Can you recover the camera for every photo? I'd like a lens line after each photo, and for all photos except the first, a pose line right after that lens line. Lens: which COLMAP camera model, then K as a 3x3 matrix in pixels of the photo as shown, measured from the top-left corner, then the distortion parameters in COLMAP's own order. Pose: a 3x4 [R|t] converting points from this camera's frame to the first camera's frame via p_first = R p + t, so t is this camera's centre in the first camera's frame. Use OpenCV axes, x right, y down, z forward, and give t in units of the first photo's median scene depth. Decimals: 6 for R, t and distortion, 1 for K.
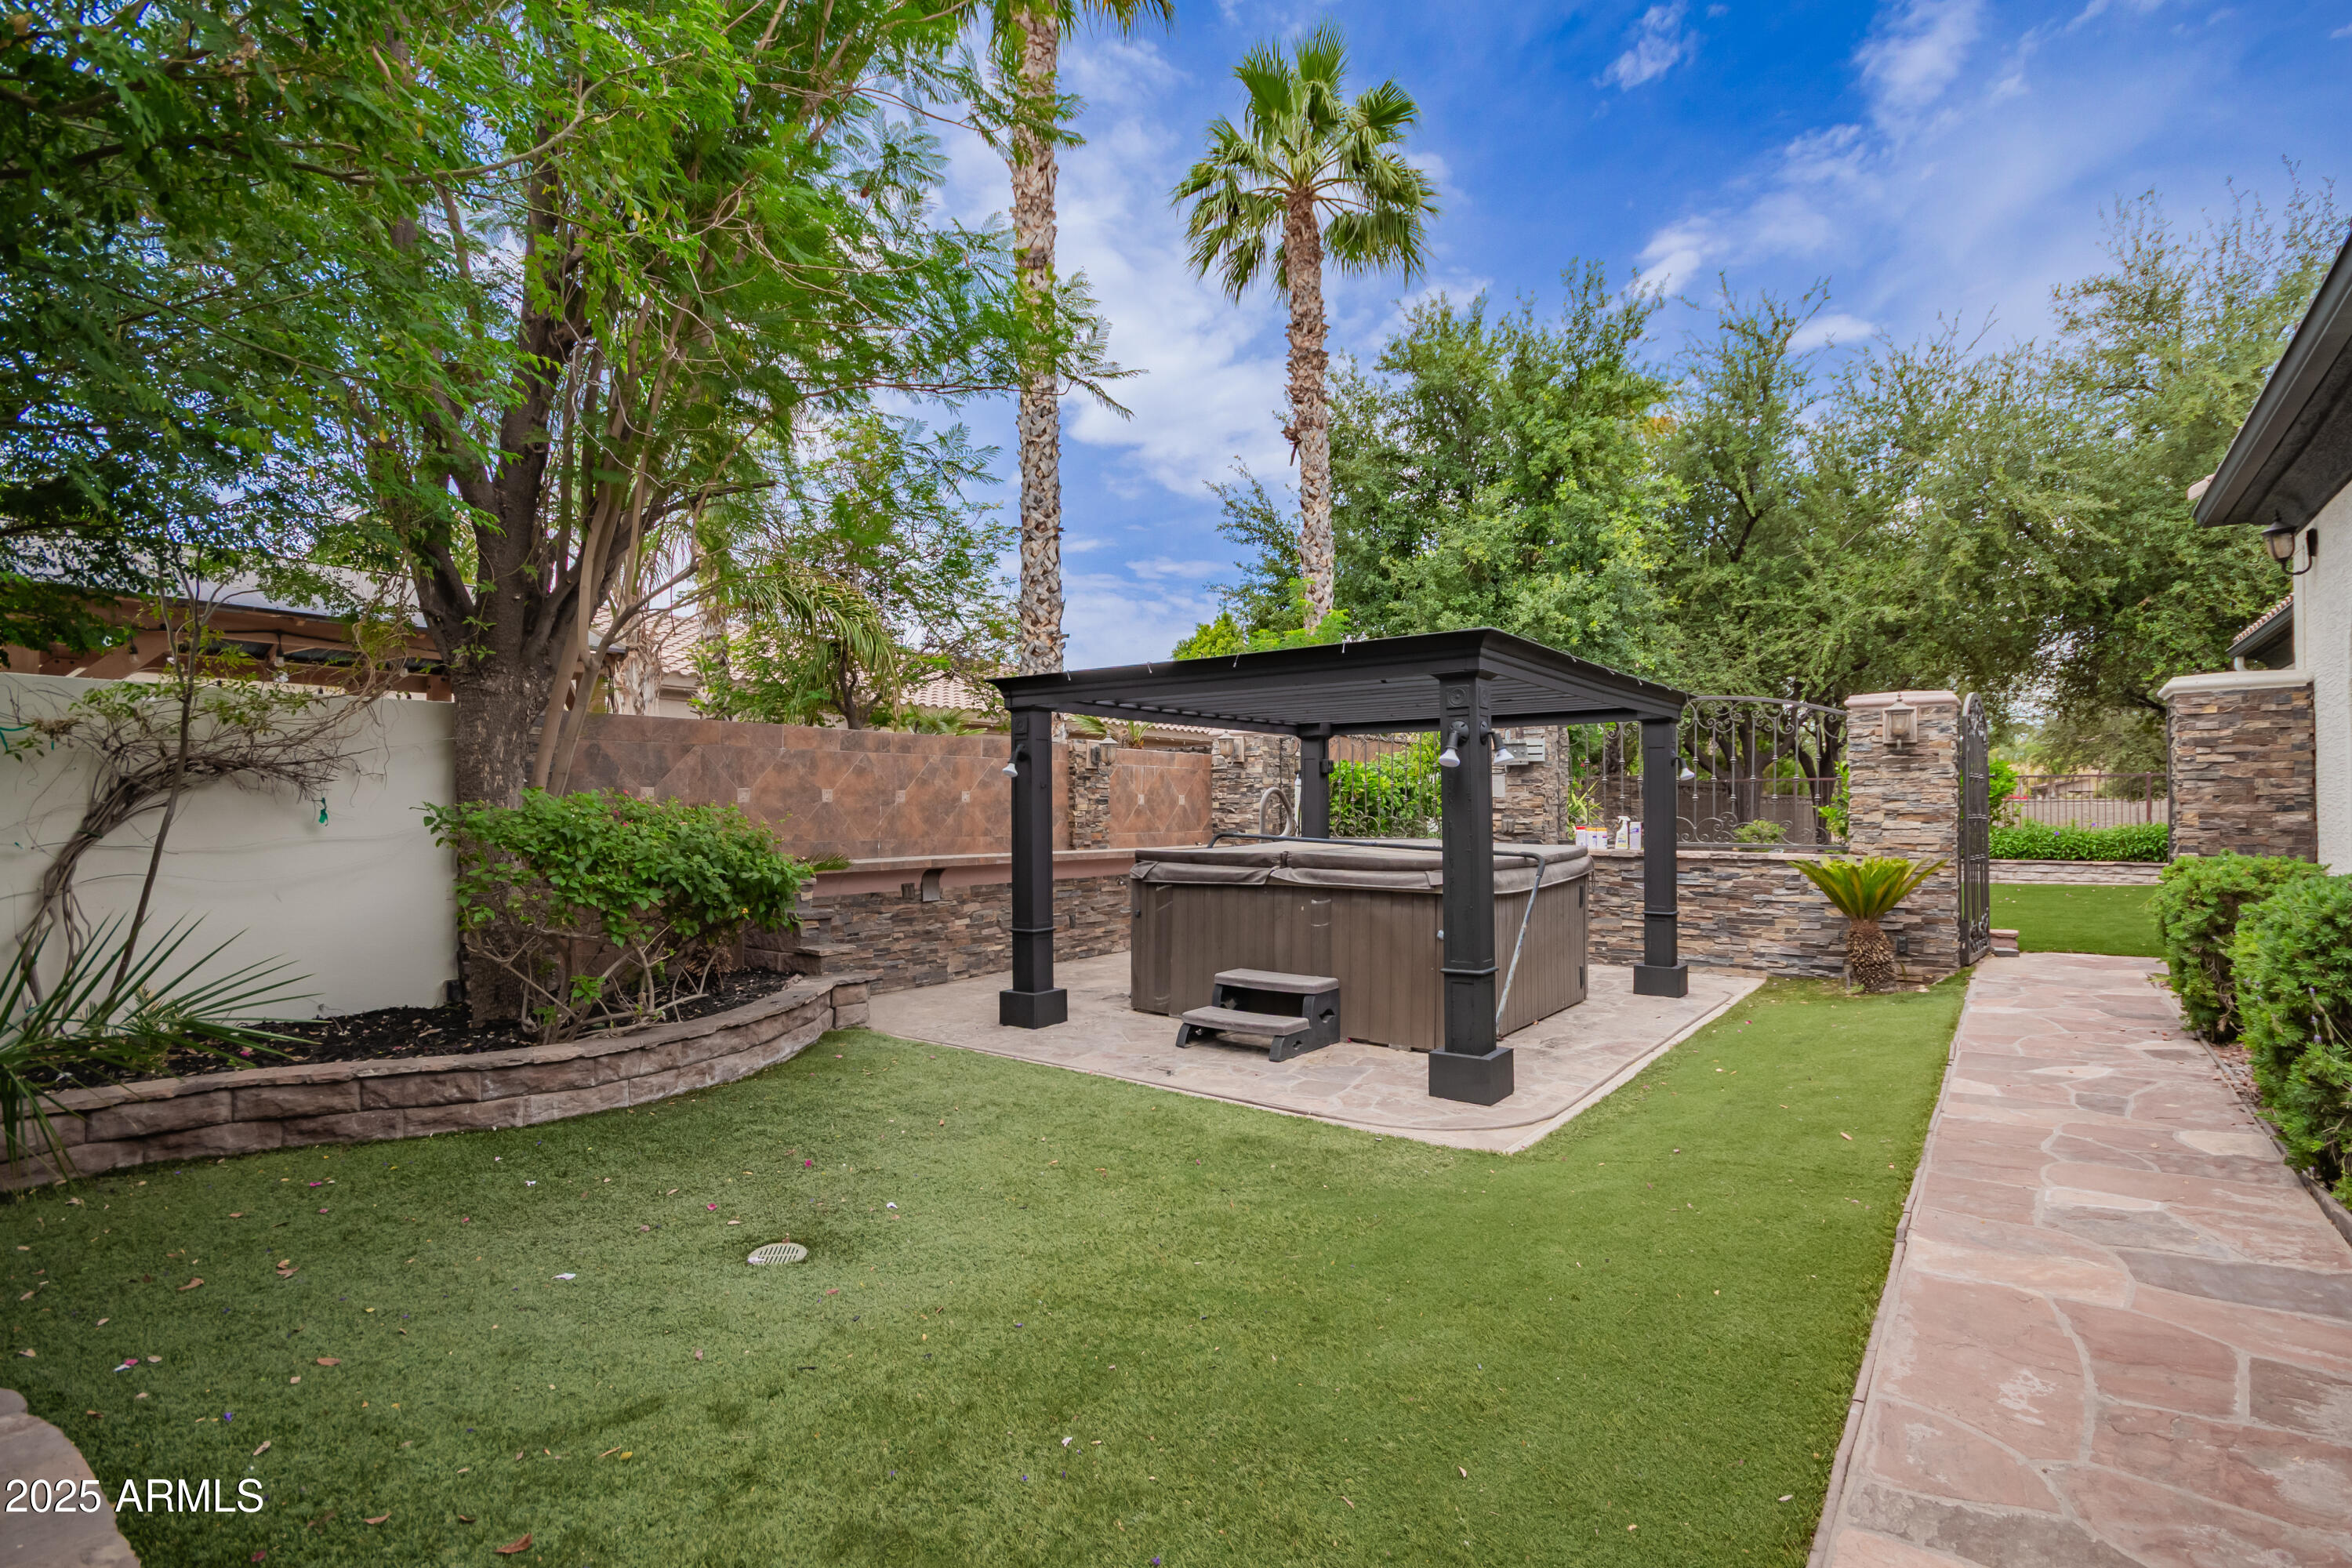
lens RADIAL K [[1099.0, 0, 1181.7], [0, 1099.0, 793.3], [0, 0, 1]] dist [0.002726, 0.000742]
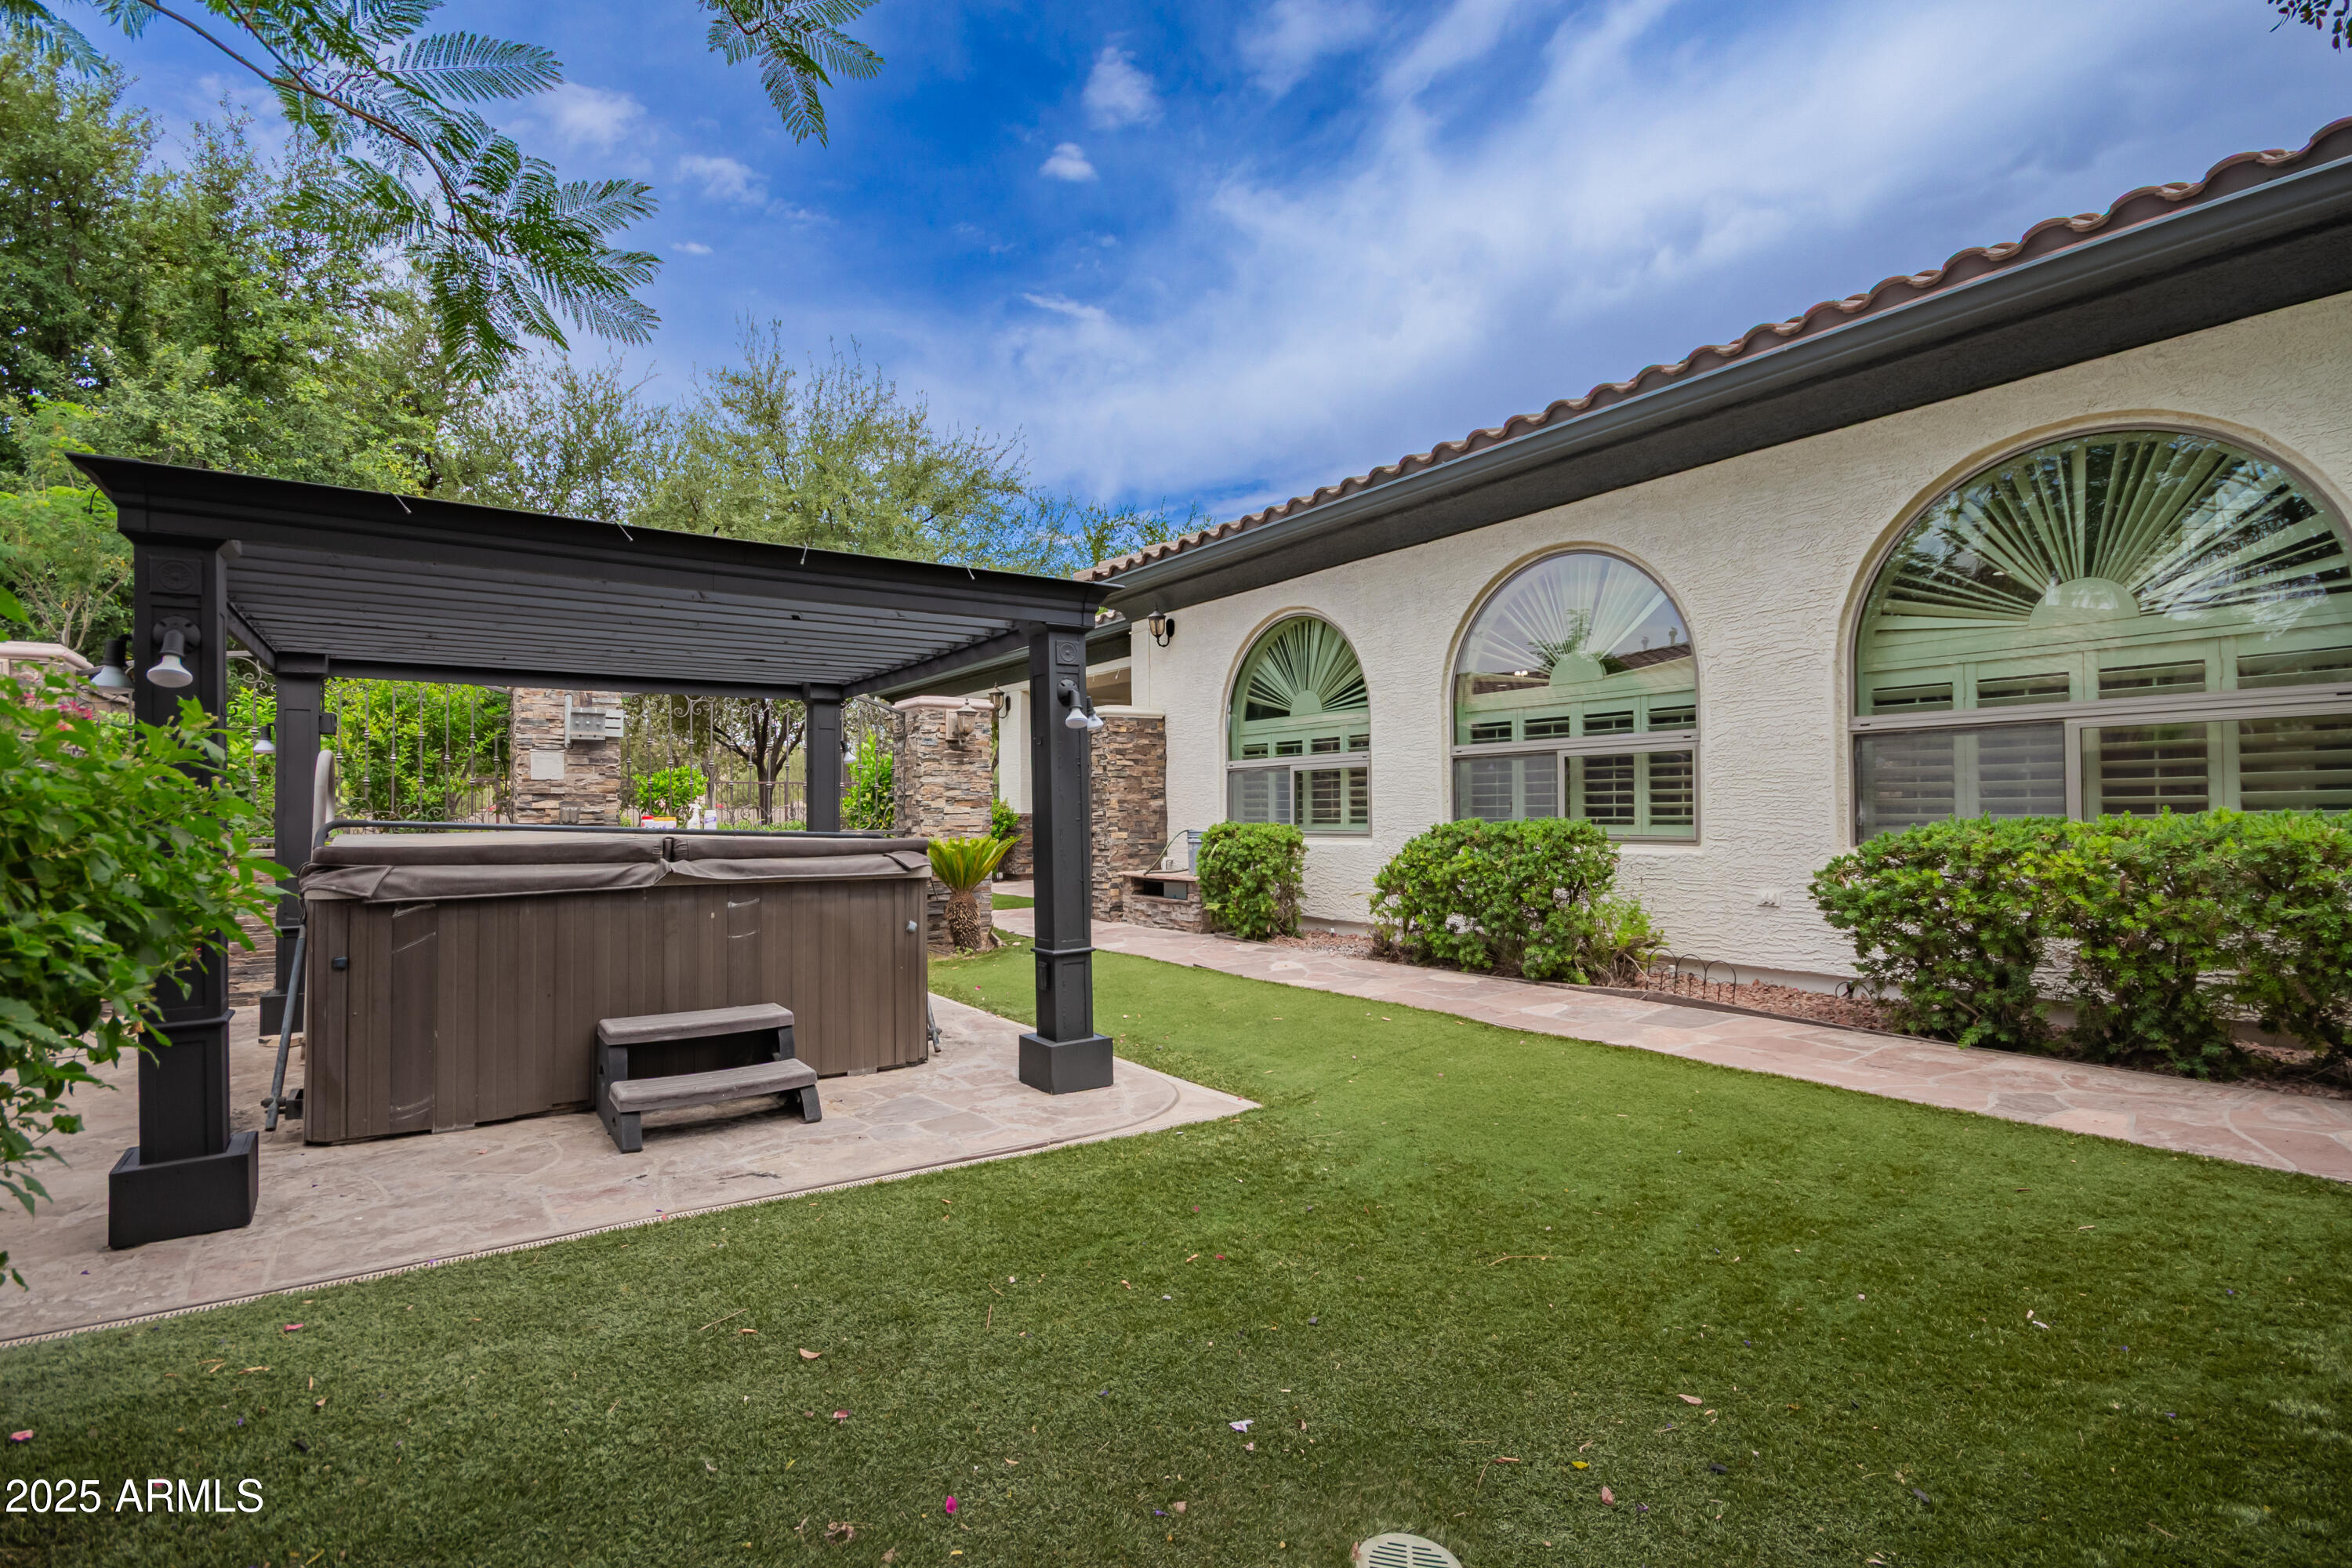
lens RADIAL K [[1099.0, 0, 1174.5], [0, 1099.0, 796.6], [0, 0, 1]] dist [0.002726, 0.000742]
pose [[0.335242, 0.014606, 0.942019, -0.443472], [-0.008073, 0.999888, -0.012631, 0.032790], [-0.942097, -0.003370, 0.335322, 0.460715]]
